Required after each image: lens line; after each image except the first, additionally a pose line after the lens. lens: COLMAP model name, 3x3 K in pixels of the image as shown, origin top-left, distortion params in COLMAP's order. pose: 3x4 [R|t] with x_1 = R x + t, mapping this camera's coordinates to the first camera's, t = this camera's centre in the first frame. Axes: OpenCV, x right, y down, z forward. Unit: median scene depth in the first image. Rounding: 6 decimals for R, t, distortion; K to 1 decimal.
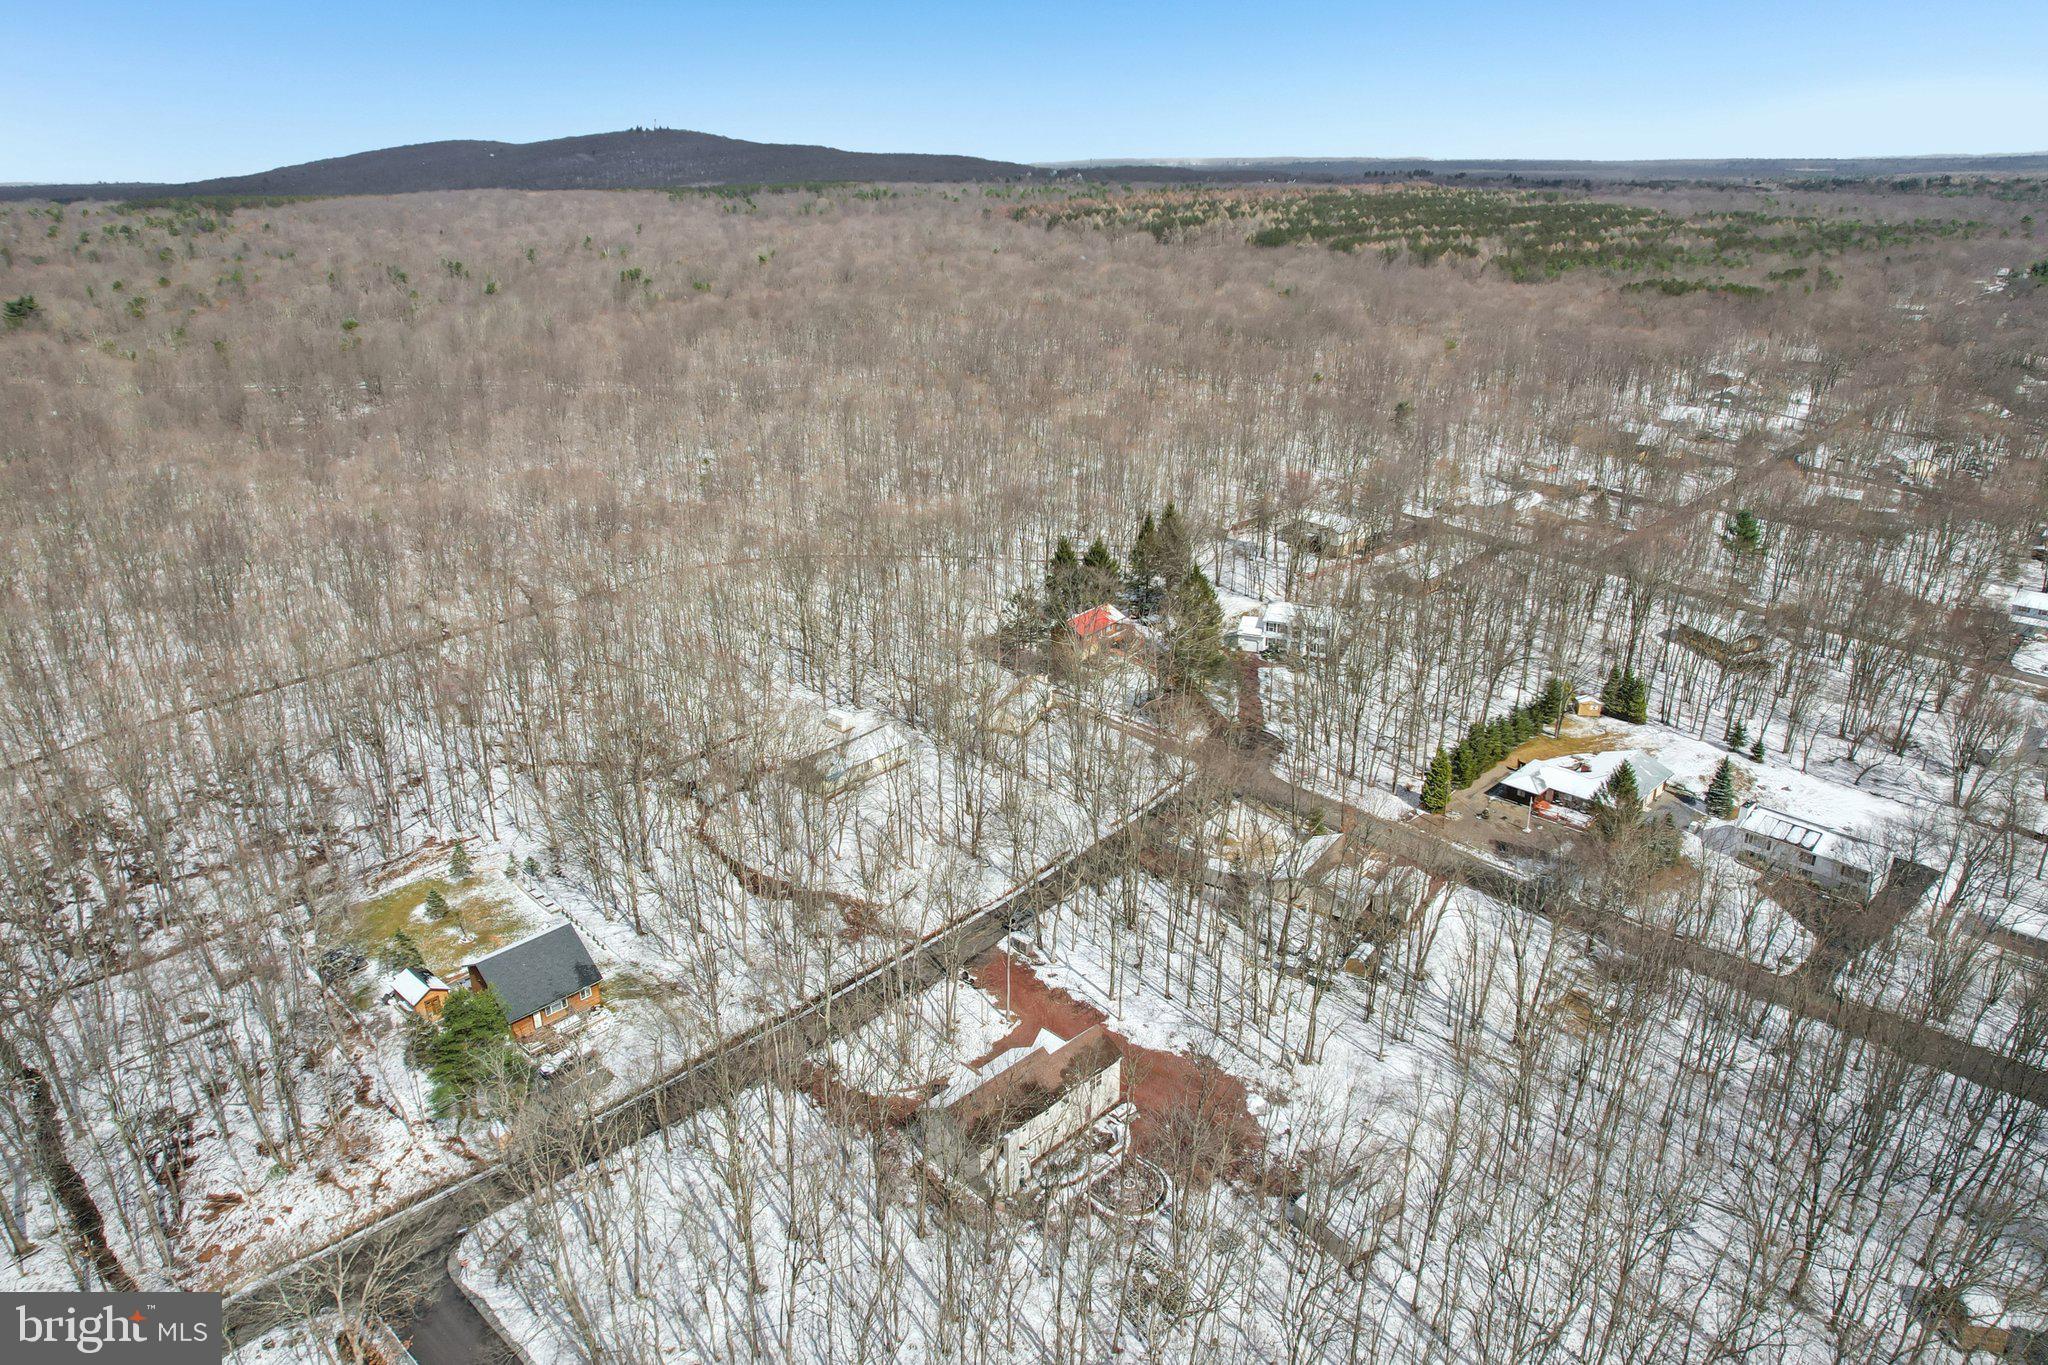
lens RADIAL K [[1329.8, 0, 1057.5], [0, 1329.8, 697.1], [0, 0, 1]] dist [-0.036947, 0.016462]
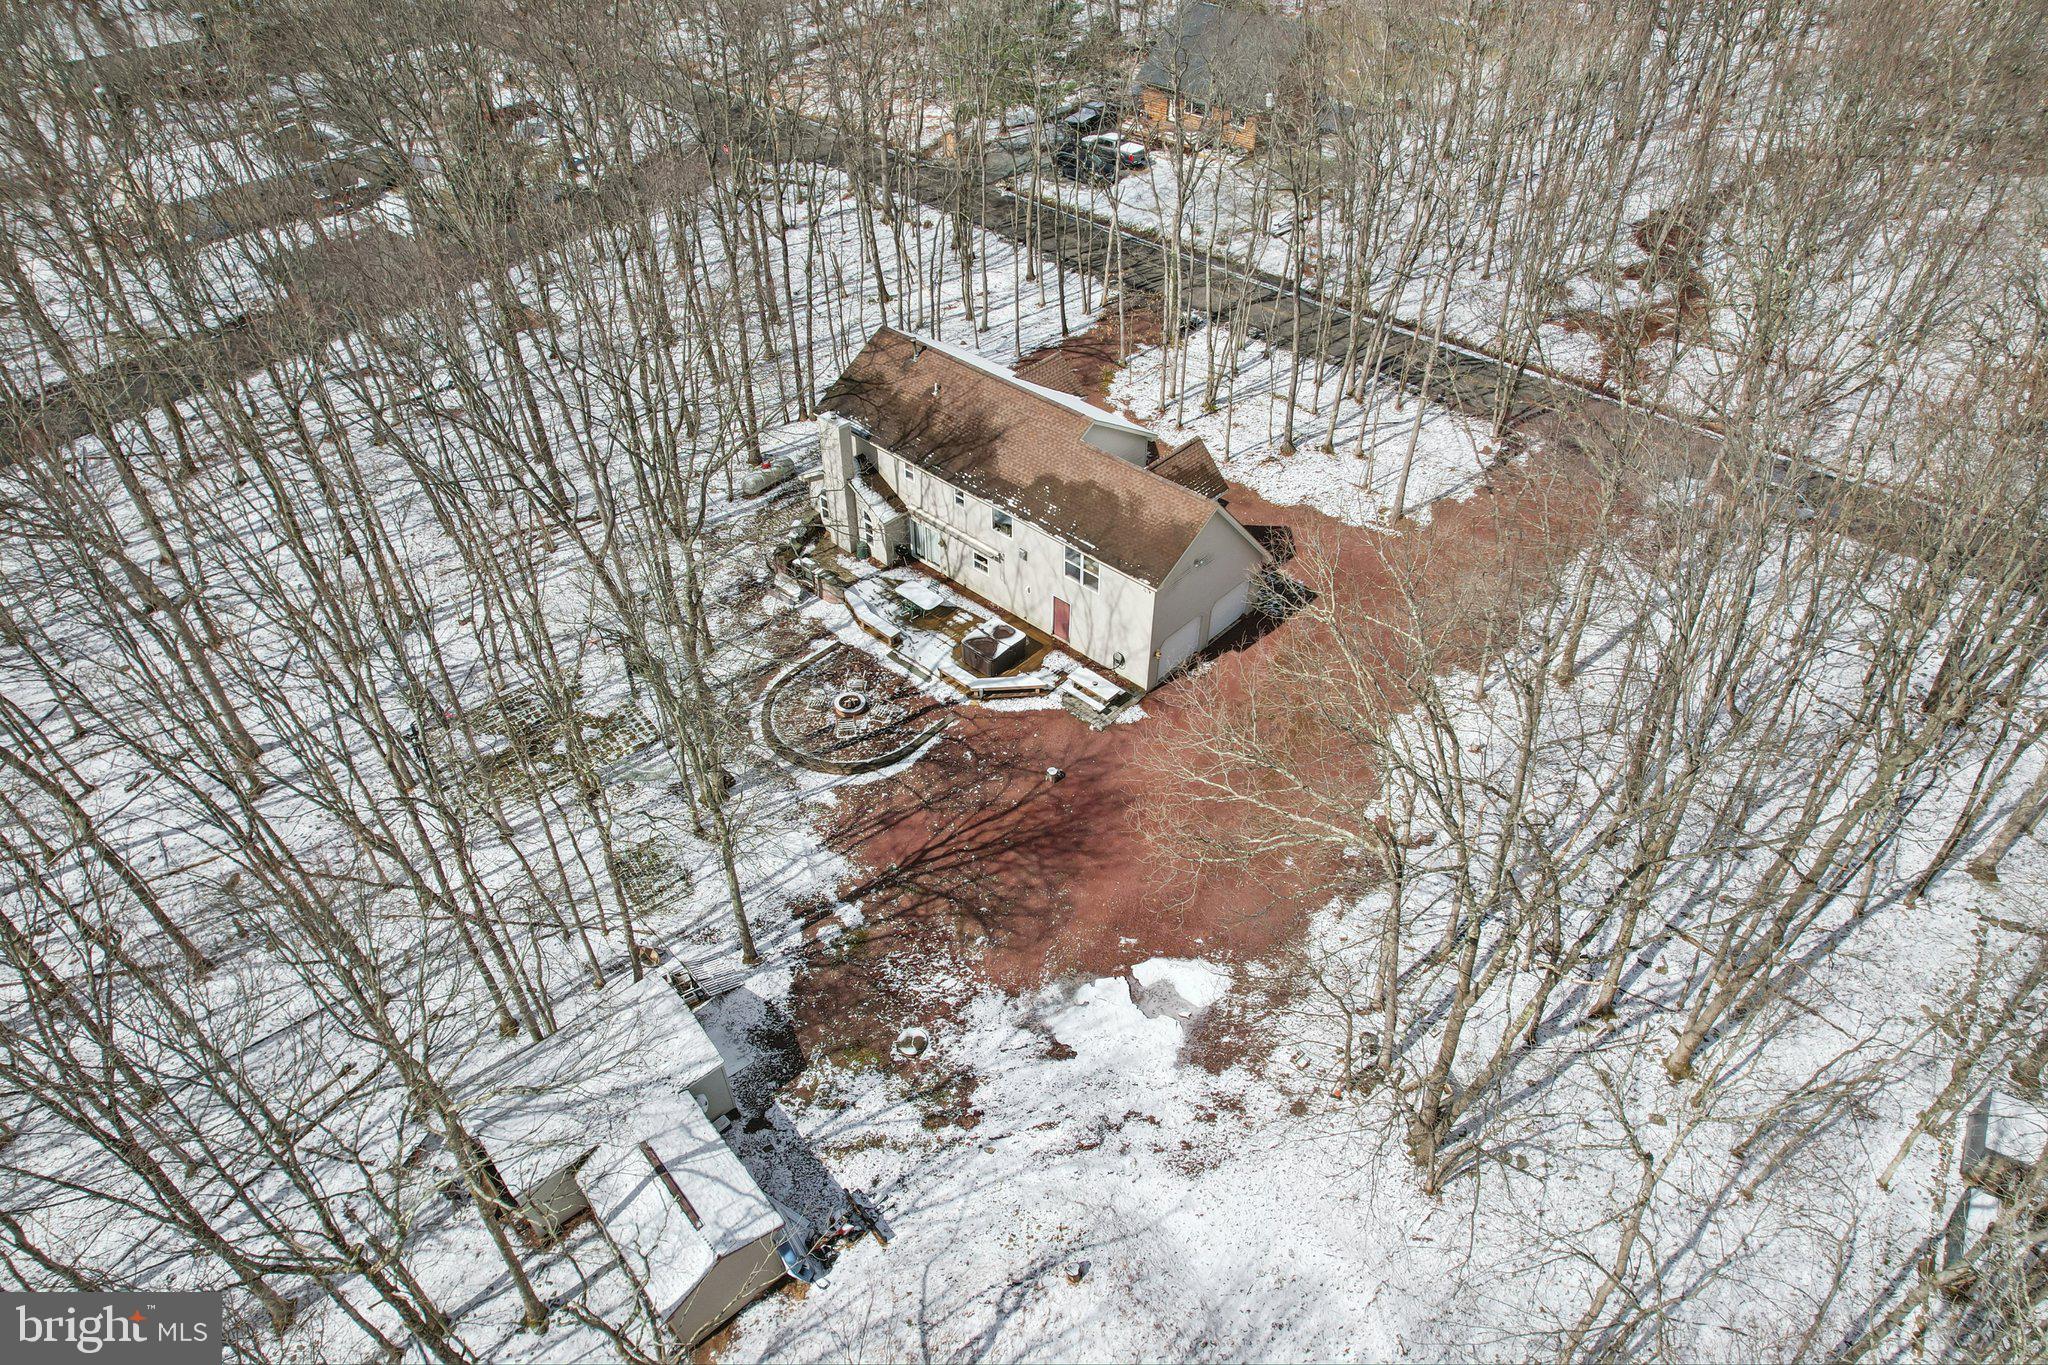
lens RADIAL K [[1329.8, 0, 1032.2], [0, 1329.8, 668.8], [0, 0, 1]] dist [-0.036947, 0.016462]
pose [[0.036127, 0.648201, -0.760612, 0.320776], [-0.392112, 0.709268, 0.585822, 0.073029], [0.919208, 0.277081, 0.279791, 0.794716]]
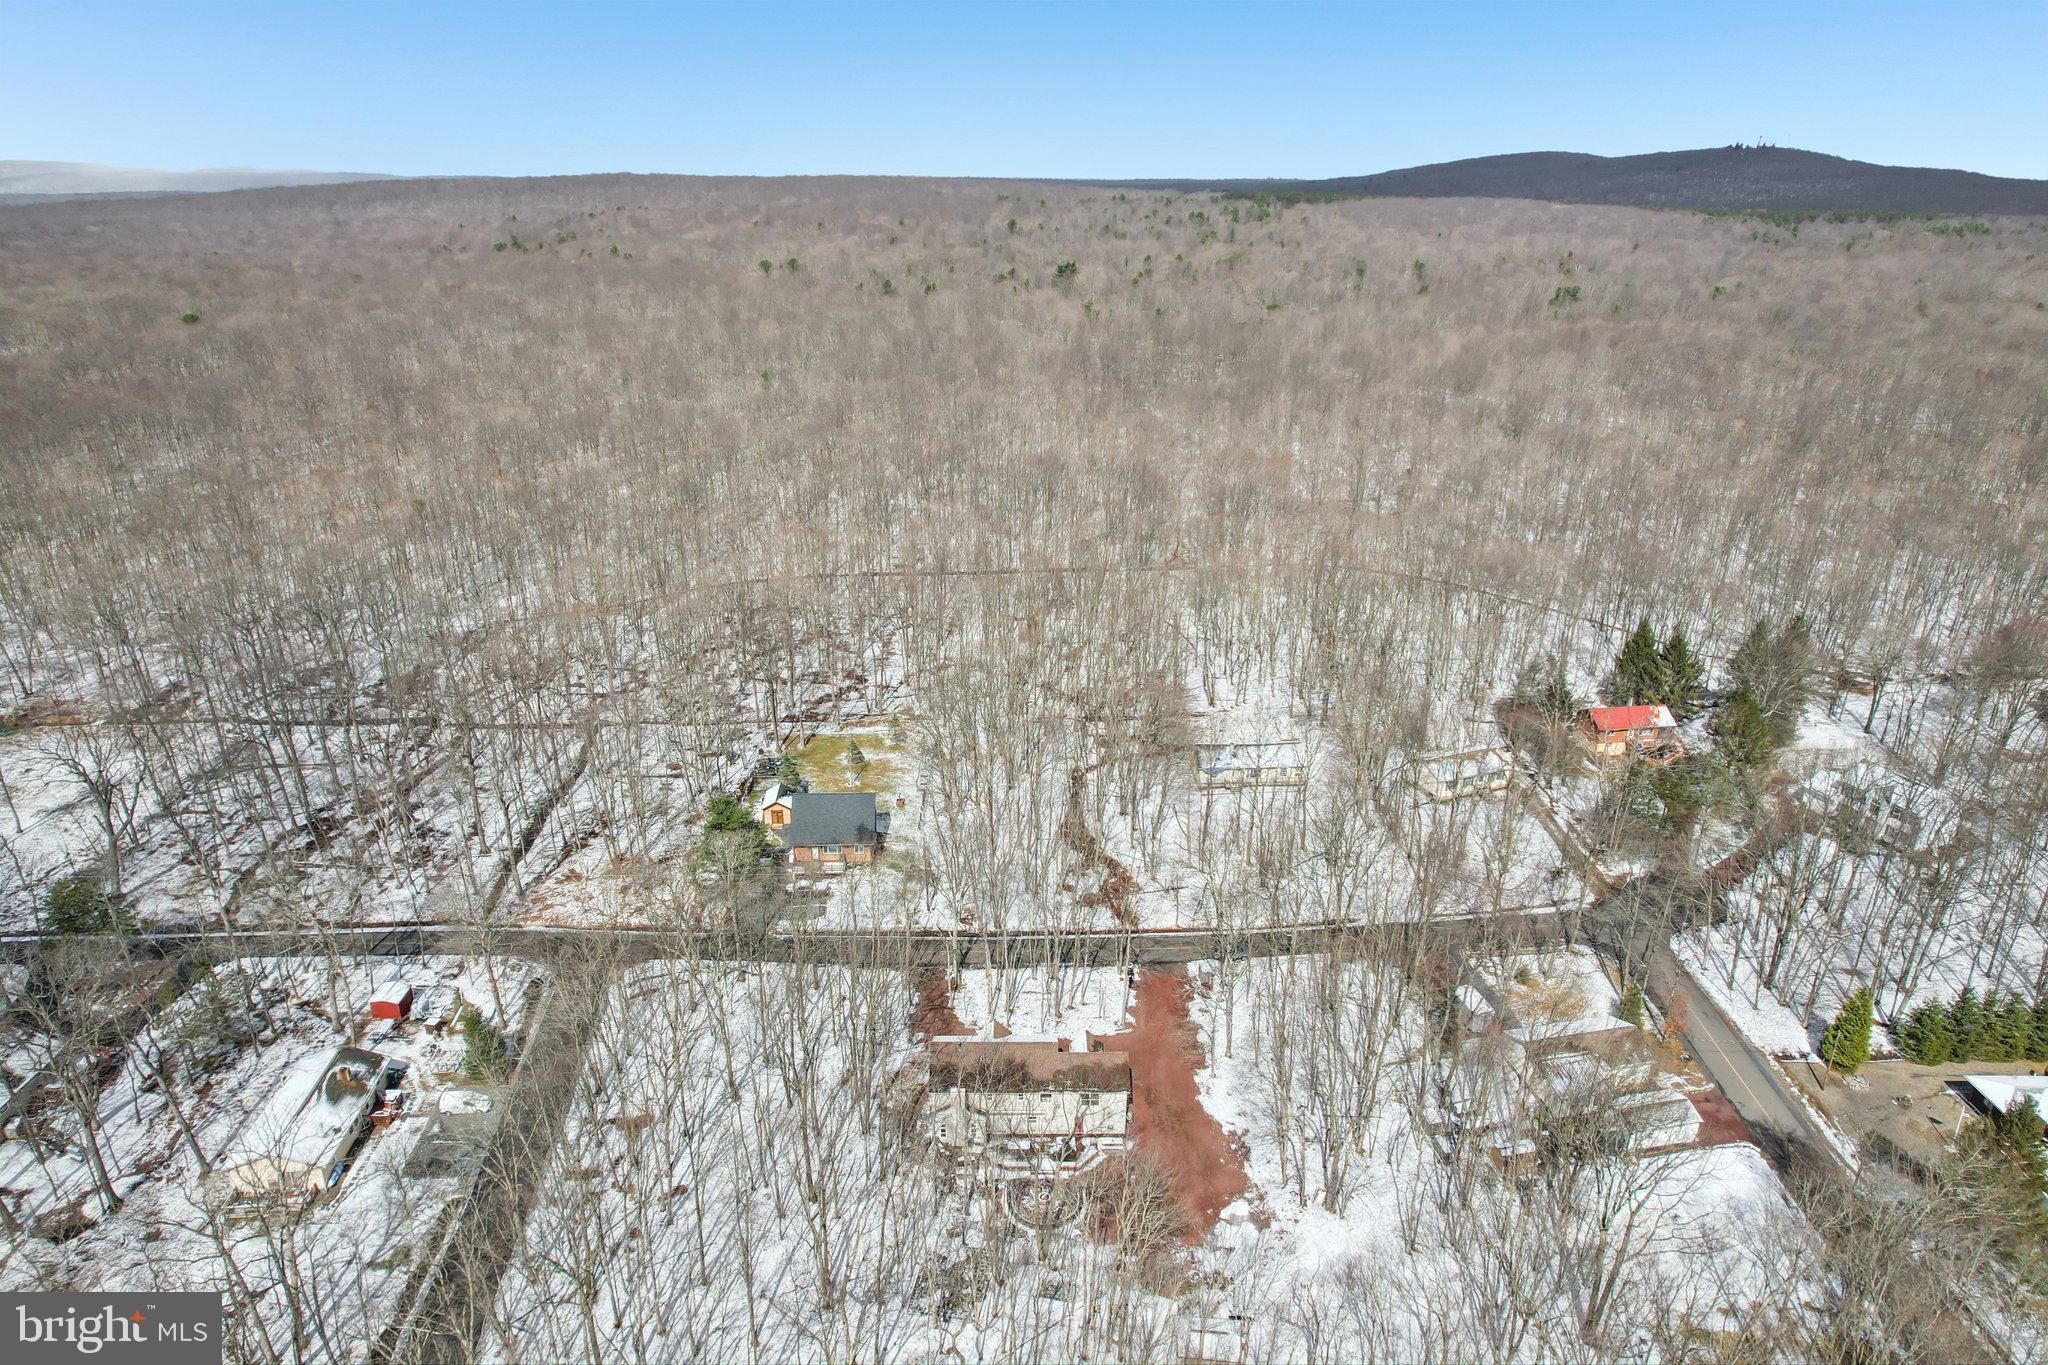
lens RADIAL K [[1329.8, 0, 1046.6], [0, 1329.8, 683.2], [0, 0, 1]] dist [-0.036947, 0.016462]
pose [[0.715444, 0.275310, -0.642140, 0.504867], [-0.285250, 0.954100, 0.091247, -0.081206], [0.637787, 0.117888, 0.761137, 0.165201]]
